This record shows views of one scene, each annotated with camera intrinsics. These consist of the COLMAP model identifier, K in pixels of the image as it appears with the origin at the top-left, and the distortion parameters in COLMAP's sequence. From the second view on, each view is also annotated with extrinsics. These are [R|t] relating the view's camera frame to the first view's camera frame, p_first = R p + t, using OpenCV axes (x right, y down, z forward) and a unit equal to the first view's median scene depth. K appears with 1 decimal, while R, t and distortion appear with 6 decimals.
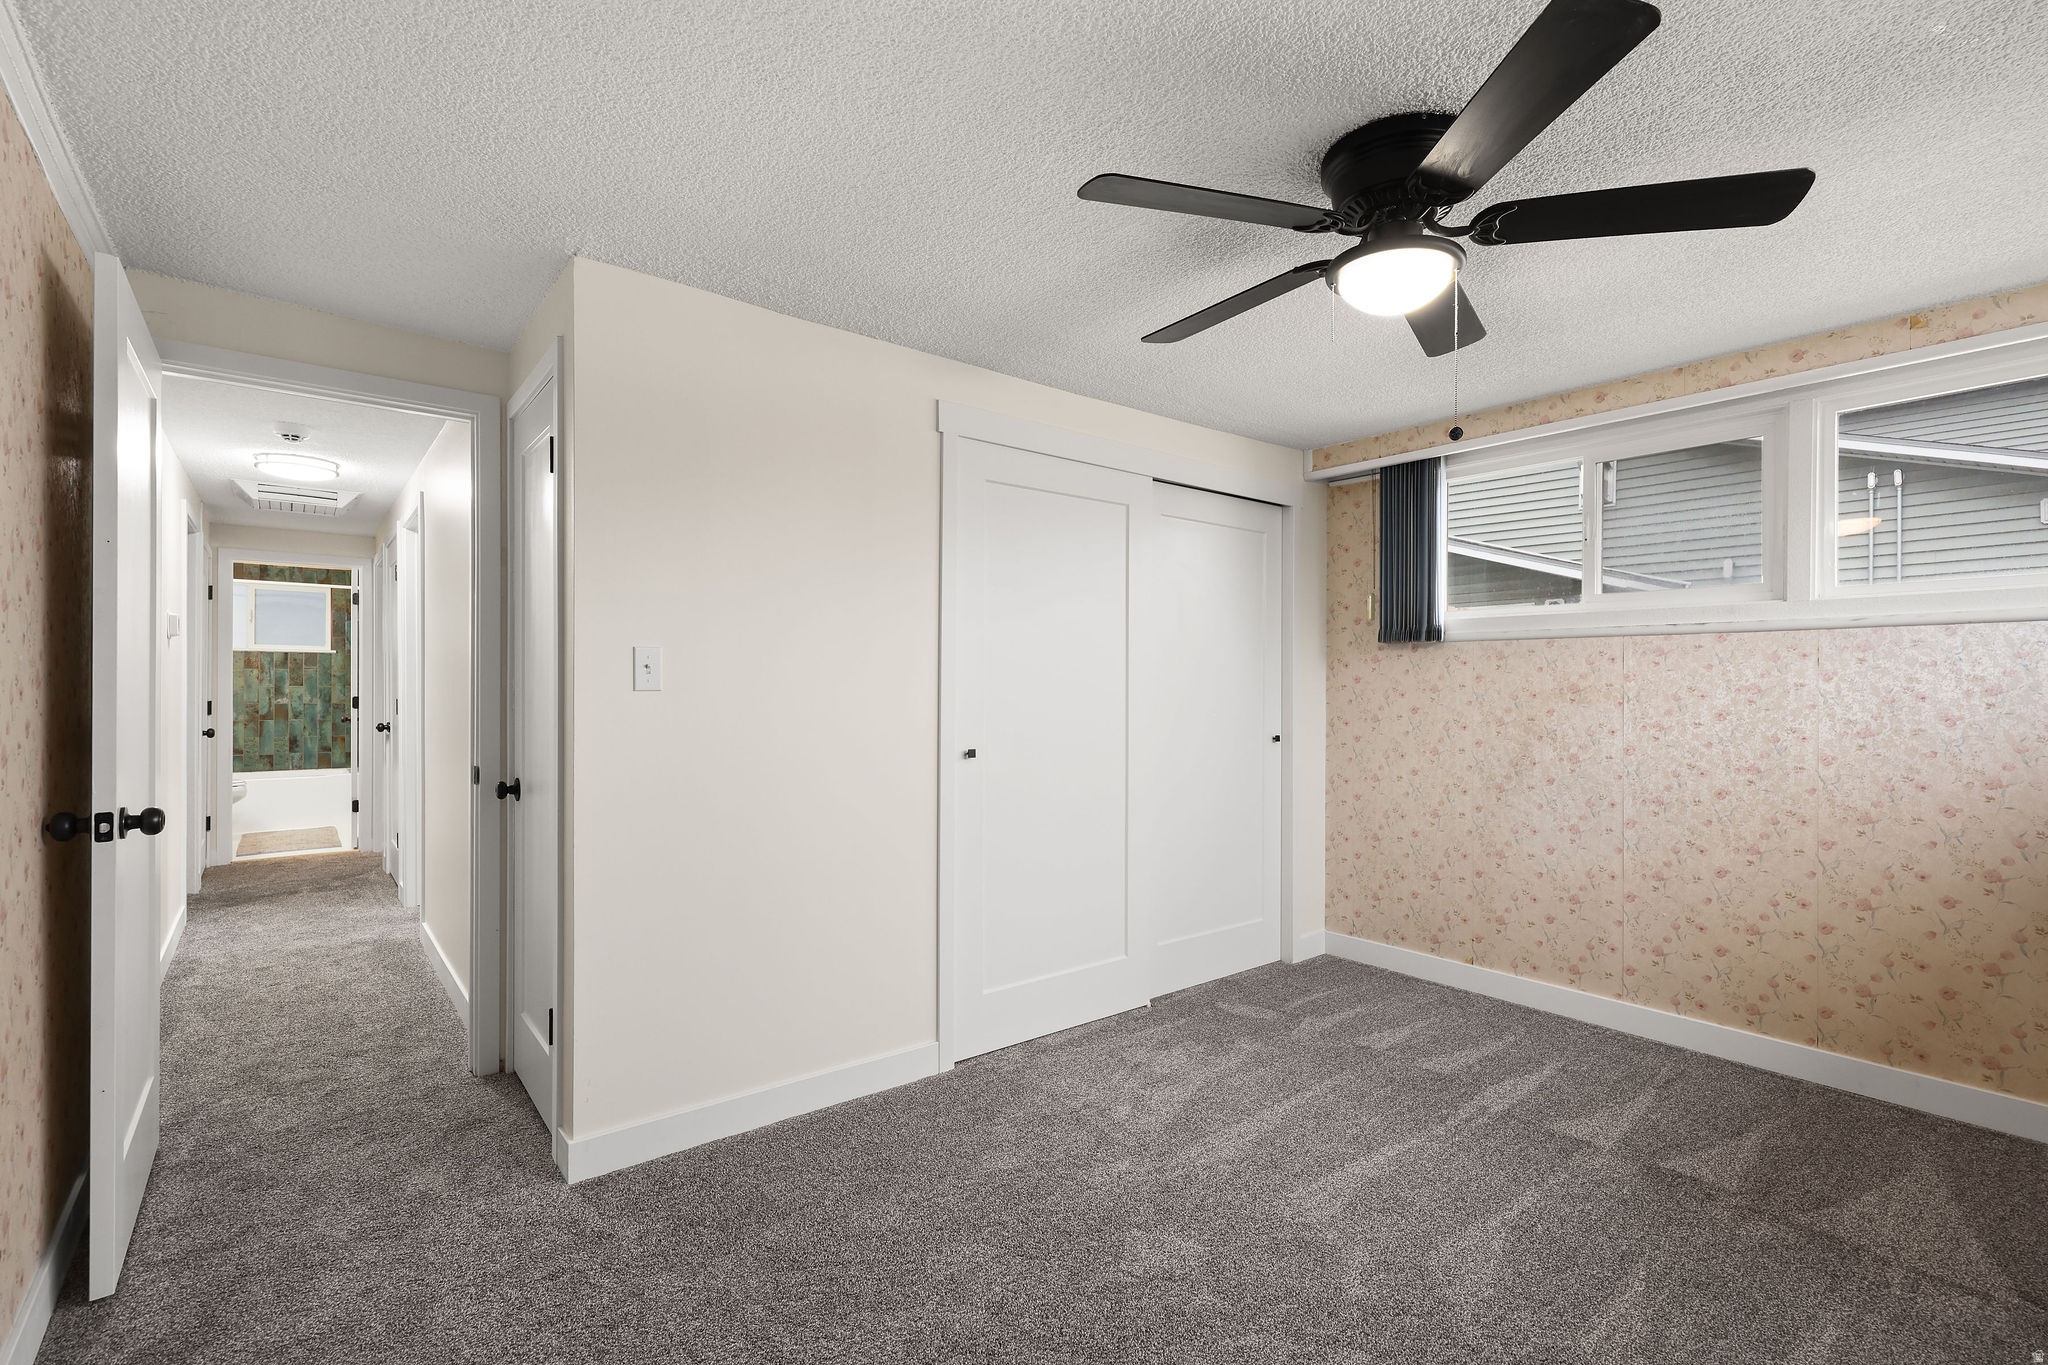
lens RADIAL K [[915.9, 0, 1022.6], [0, 915.9, 685.0], [0, 0, 1]] dist [-0.004183, -0.000516]
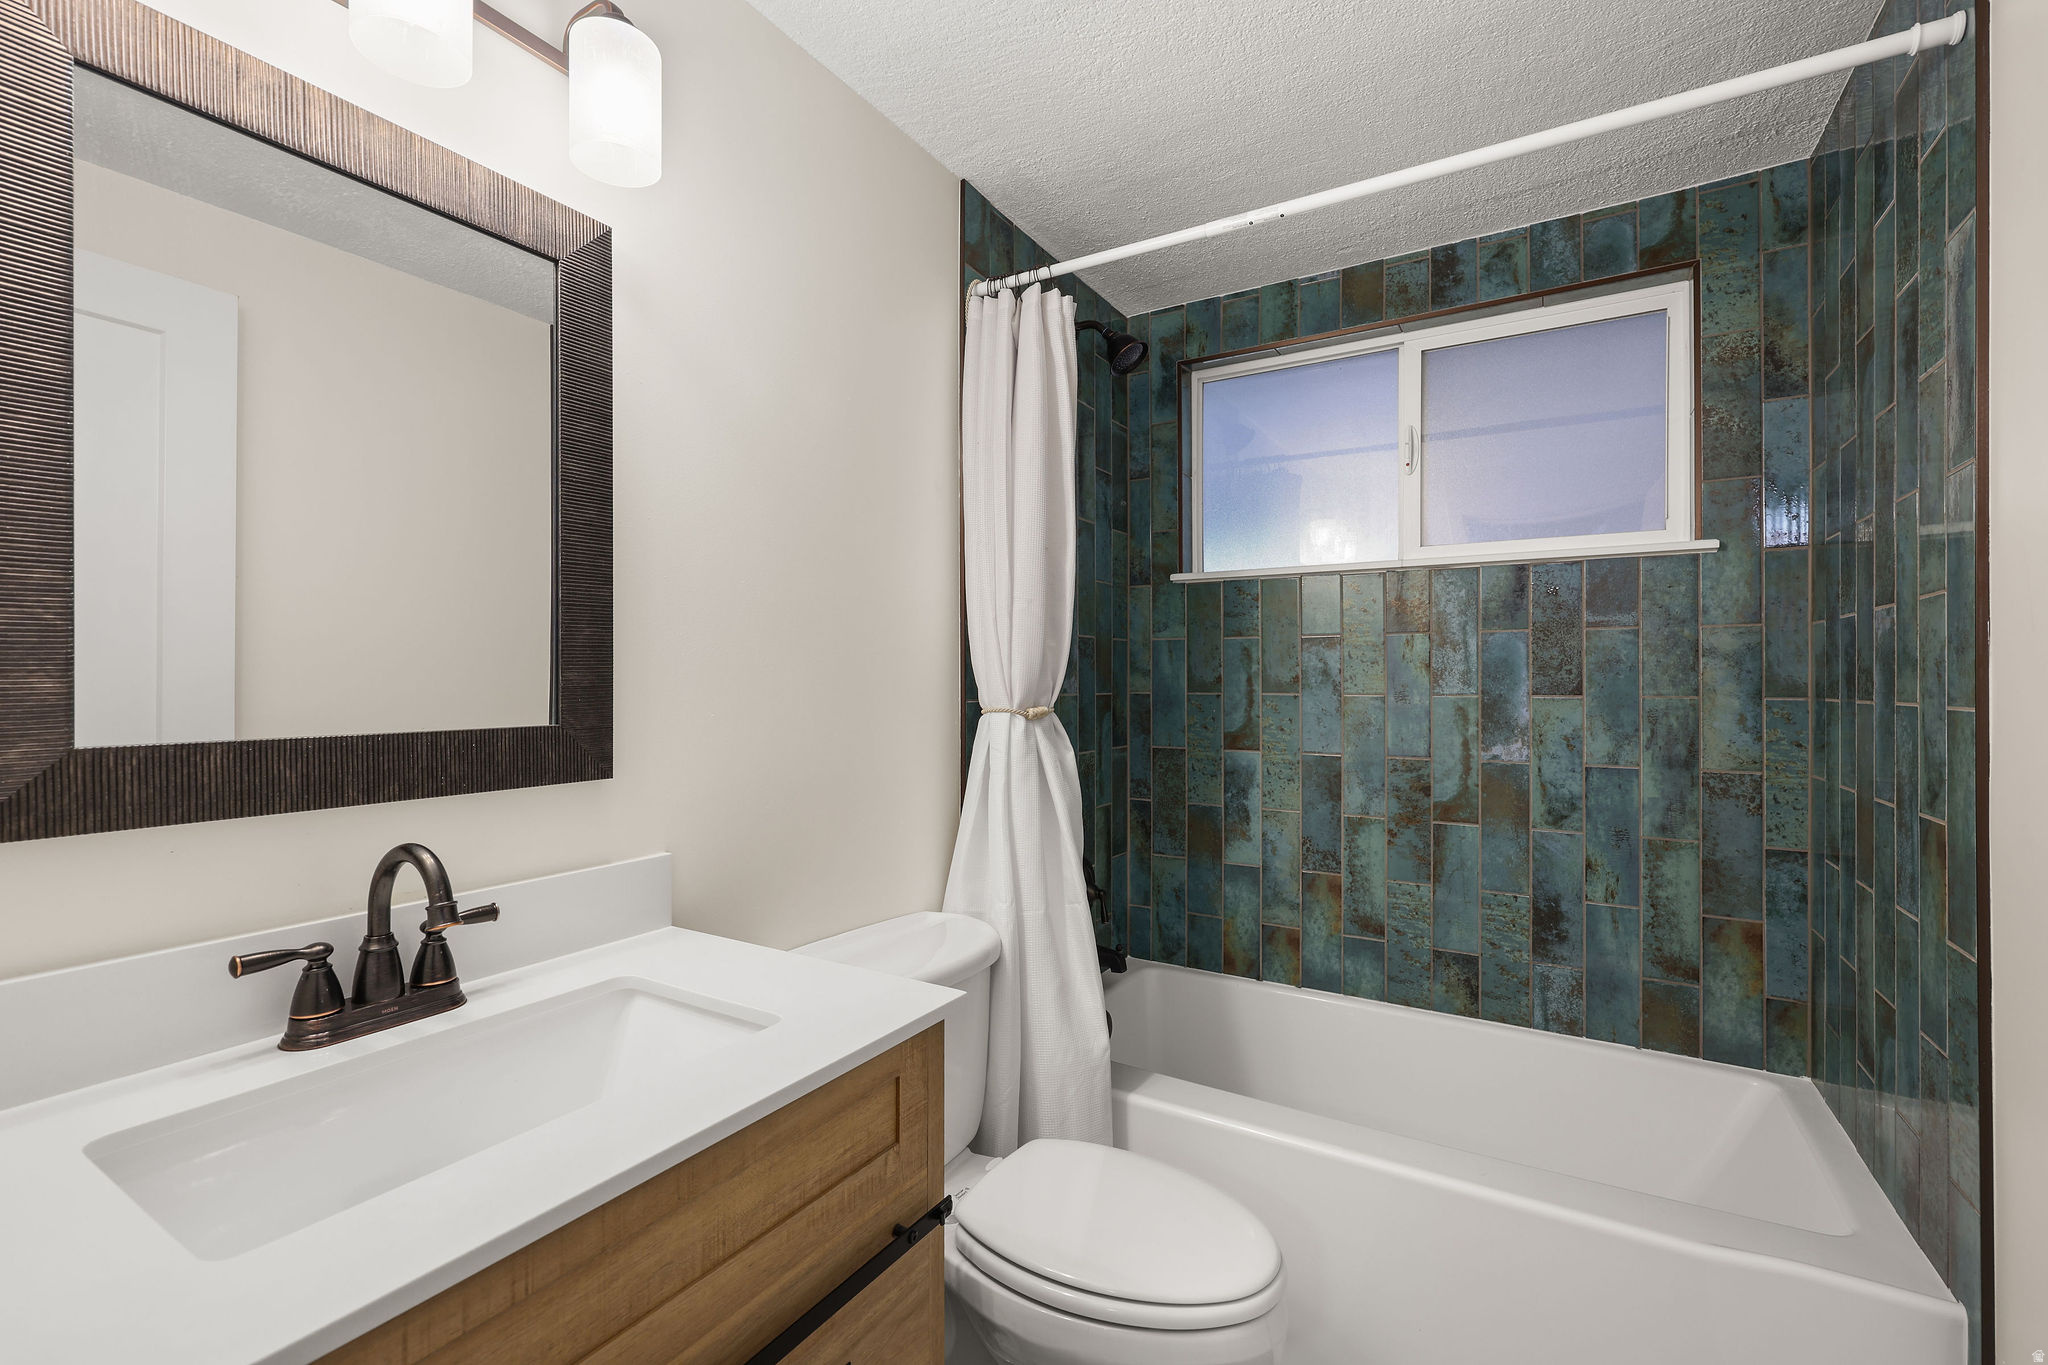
lens RADIAL K [[889.3, 0, 1022.9], [0, 889.3, 677.0], [0, 0, 1]] dist [0.002176, 0.000118]
pose [[0.339777, 0.002420, -0.940503, -0.459431], [0.007057, 0.999962, 0.005122, -0.004744], [0.940479, -0.008377, 0.339747, 0.581589]]
